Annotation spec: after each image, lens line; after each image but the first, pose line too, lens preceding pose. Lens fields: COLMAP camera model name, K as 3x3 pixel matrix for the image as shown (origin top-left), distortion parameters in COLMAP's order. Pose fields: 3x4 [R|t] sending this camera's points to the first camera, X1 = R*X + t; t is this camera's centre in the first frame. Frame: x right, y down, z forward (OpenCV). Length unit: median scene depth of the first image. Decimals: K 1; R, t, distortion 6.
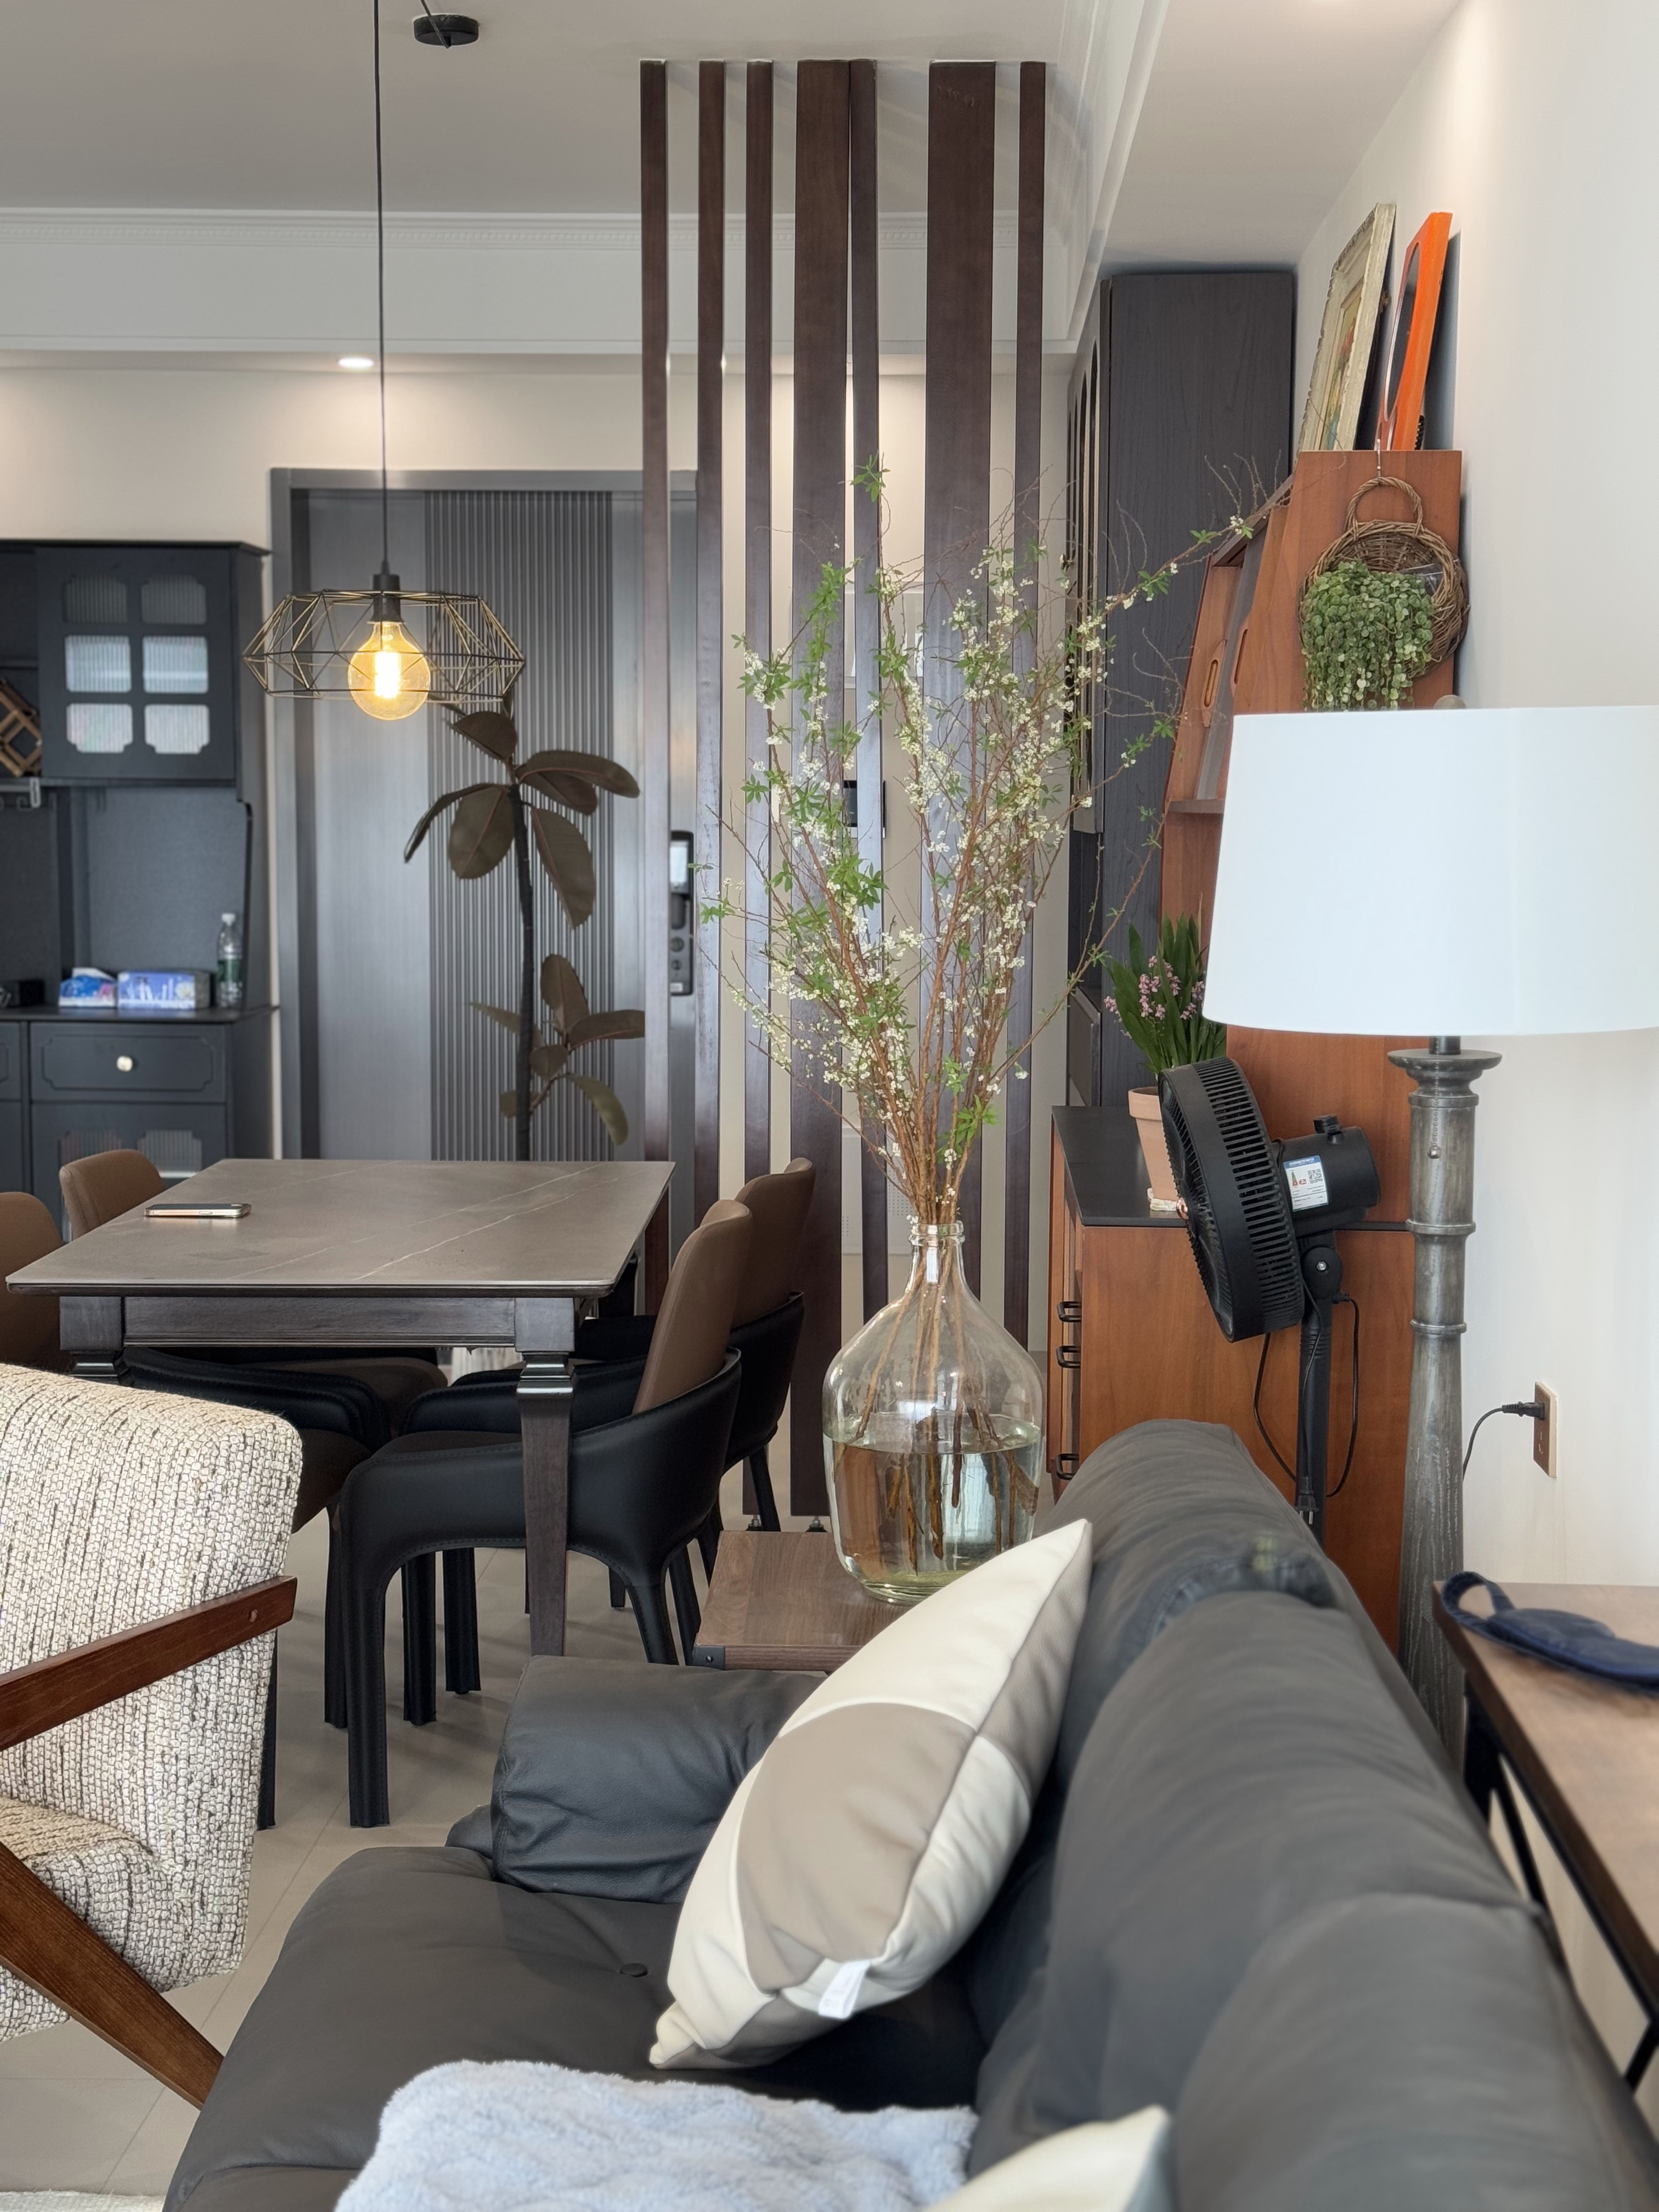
lens RADIAL K [[3071.6, 0, 831.4], [0, 3071.6, 1103.3], [0, 0, 1]] dist [0.109476, 0.000000]
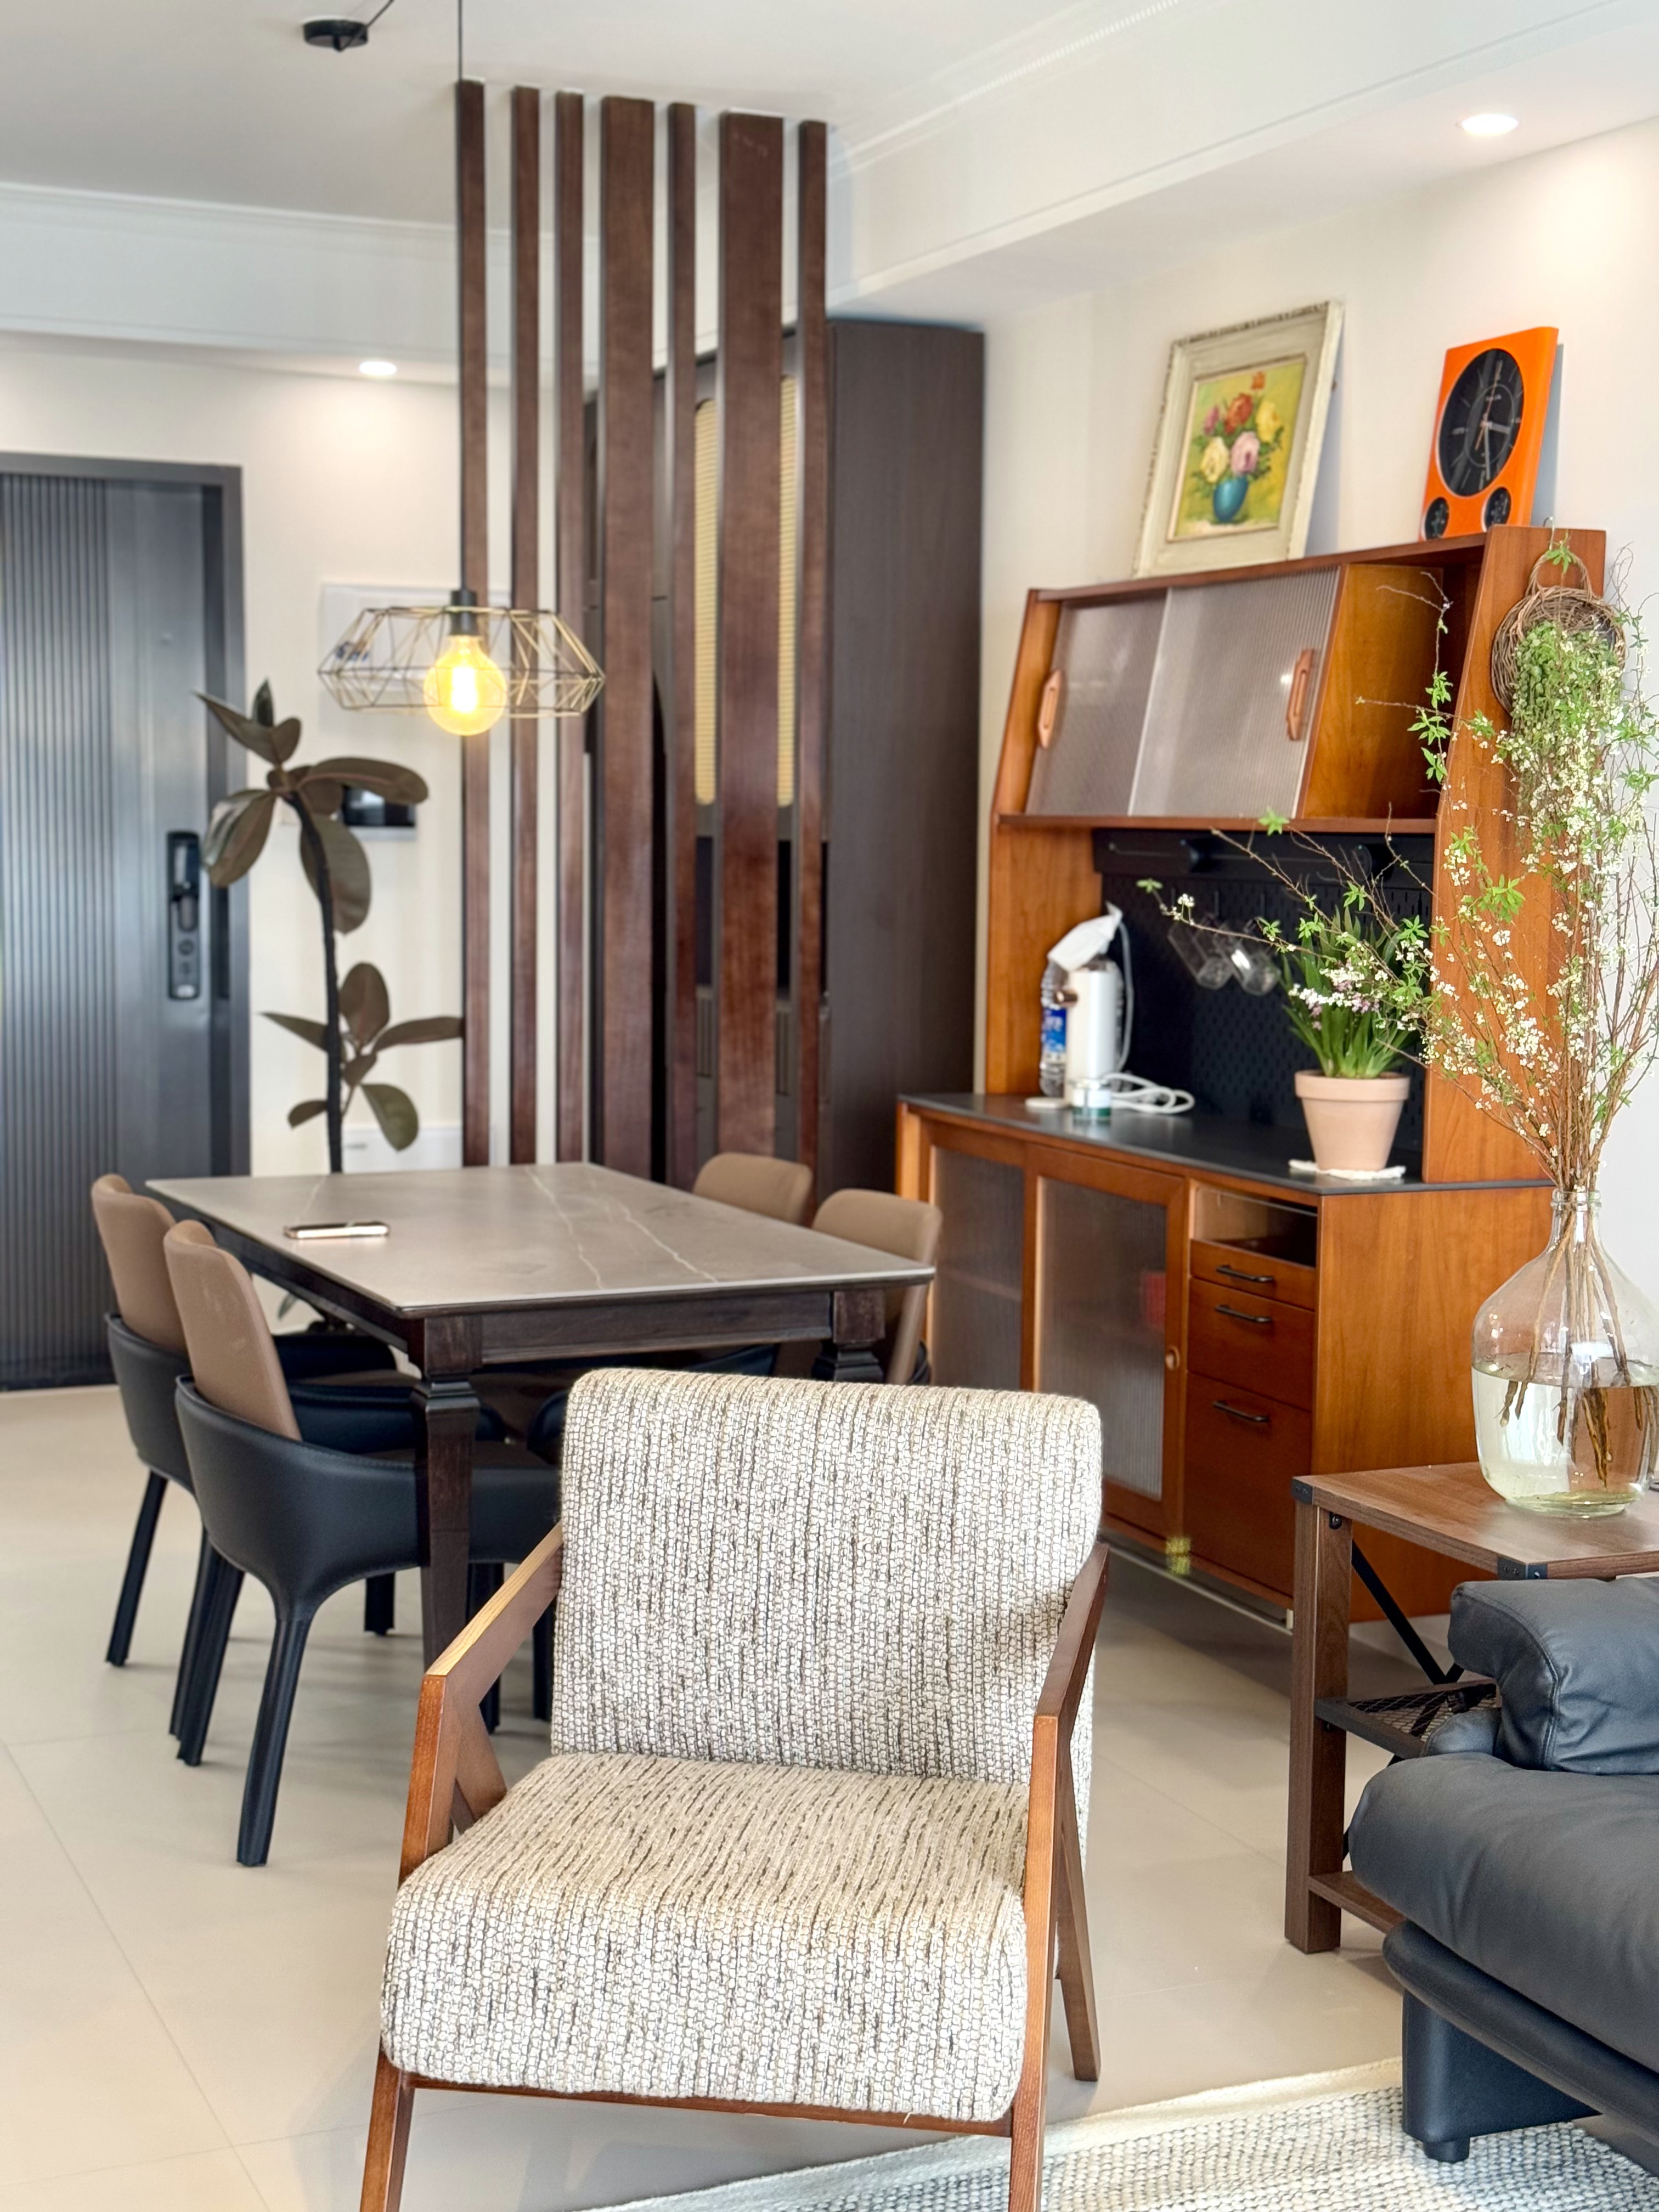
lens RADIAL K [[3071.6, 0, 839.2], [0, 3071.6, 1103.8], [0, 0, 1]] dist [0.109476, 0.000000]
pose [[0.902267, -0.036728, 0.429611, -0.553286], [0.034244, 0.999322, 0.013514, -0.015277], [-0.429816, 0.002518, 0.902913, 0.044201]]
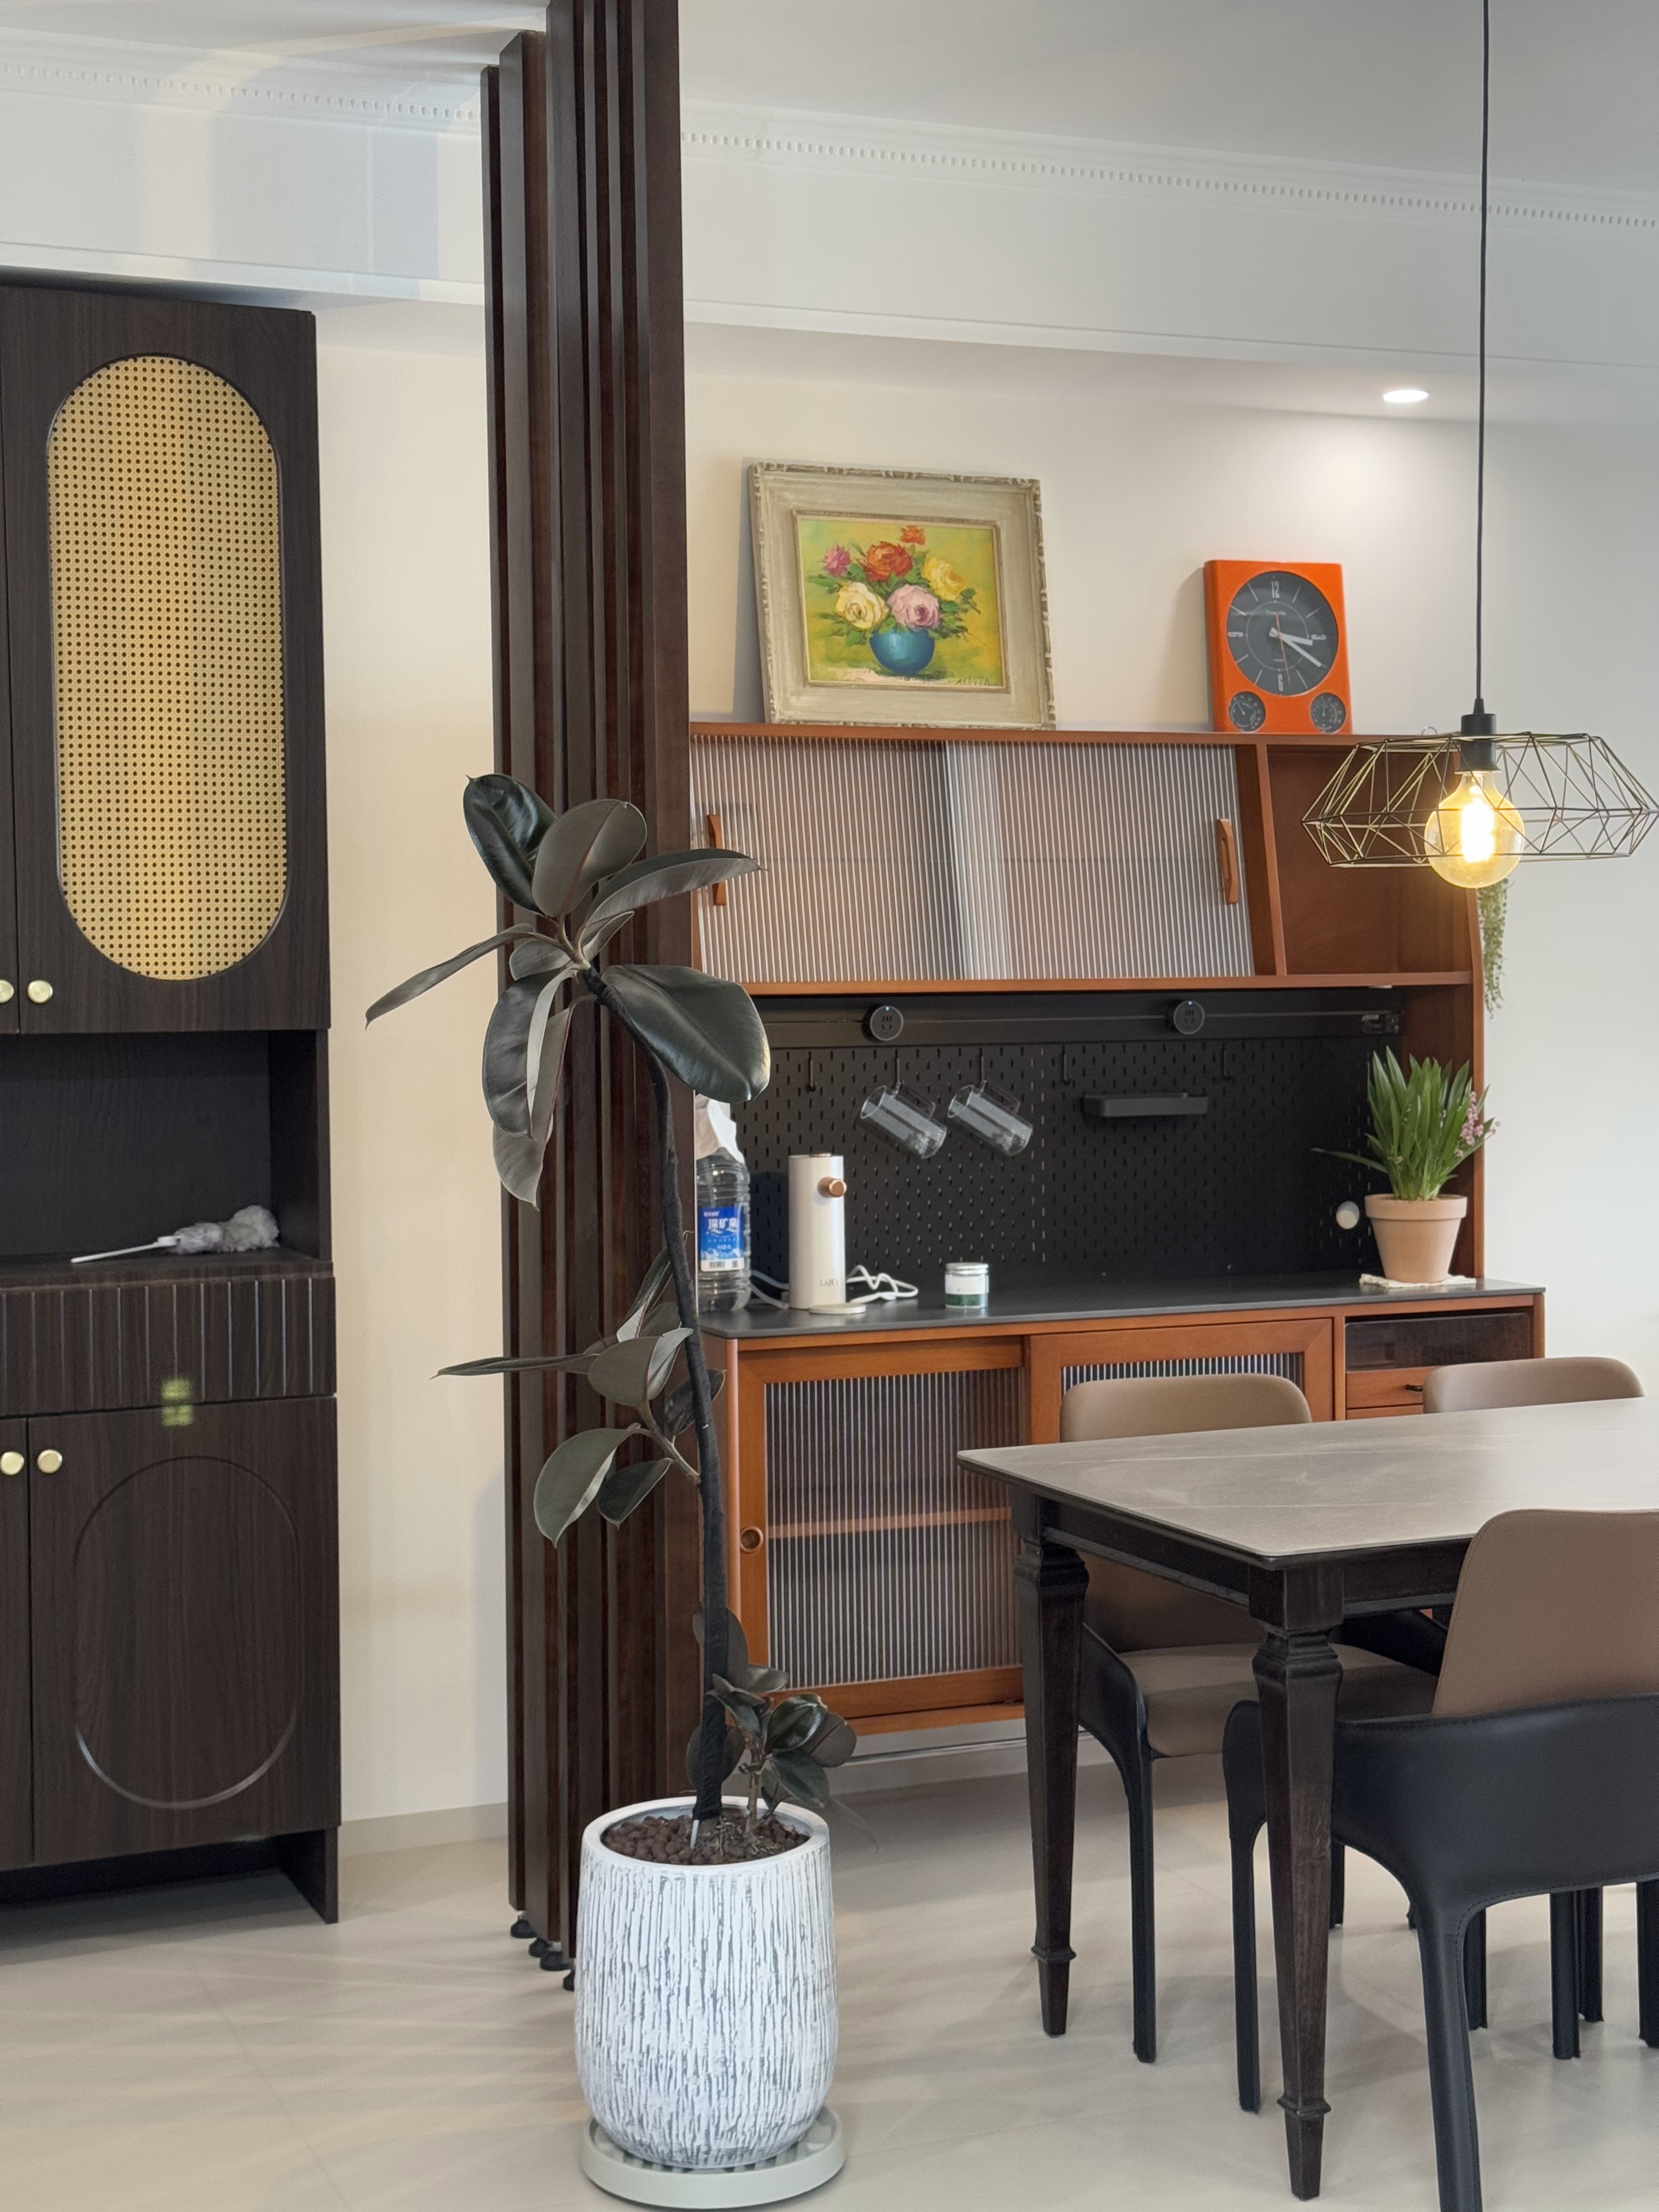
lens RADIAL K [[3071.6, 0, 853.7], [0, 3071.6, 1101.5], [0, 0, 1]] dist [0.109476, 0.000000]
pose [[-0.431915, -0.041938, 0.900939, -0.976026], [0.099499, 0.990605, 0.093812, -0.192095], [-0.896409, 0.130162, -0.423685, 1.789255]]
